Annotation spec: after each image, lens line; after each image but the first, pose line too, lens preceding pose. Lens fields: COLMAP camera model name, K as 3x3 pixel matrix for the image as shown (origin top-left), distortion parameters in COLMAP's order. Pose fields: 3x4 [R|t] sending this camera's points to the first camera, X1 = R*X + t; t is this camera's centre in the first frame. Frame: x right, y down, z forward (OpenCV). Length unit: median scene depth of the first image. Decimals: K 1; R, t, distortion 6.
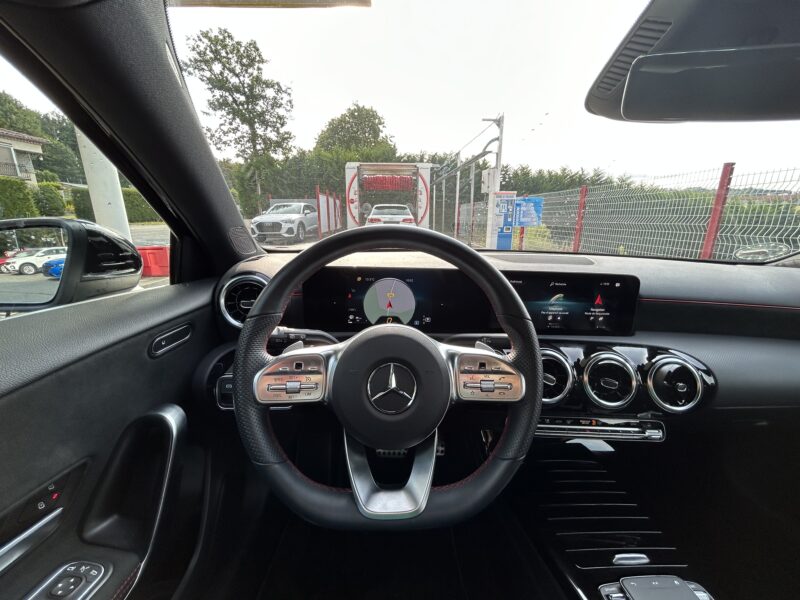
lens RADIAL K [[320.8, 0, 399.4], [0, 320.8, 295.3], [0, 0, 1]] dist [-0.004170, 0.000266]
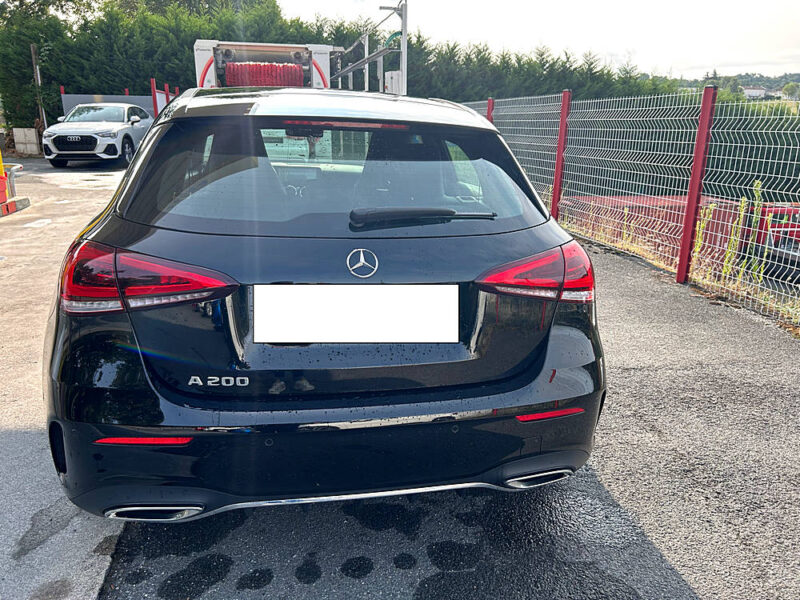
lens RADIAL K [[614.4, 0, 402.4], [0, 614.4, 299.6], [0, 0, 1]] dist [0.017477, -0.034323]
pose [[0.986675, -0.037669, 0.158283, 0.025608], [0.030641, 0.998443, 0.046610, 0.053109], [-0.159793, -0.041139, 0.986293, -0.286941]]
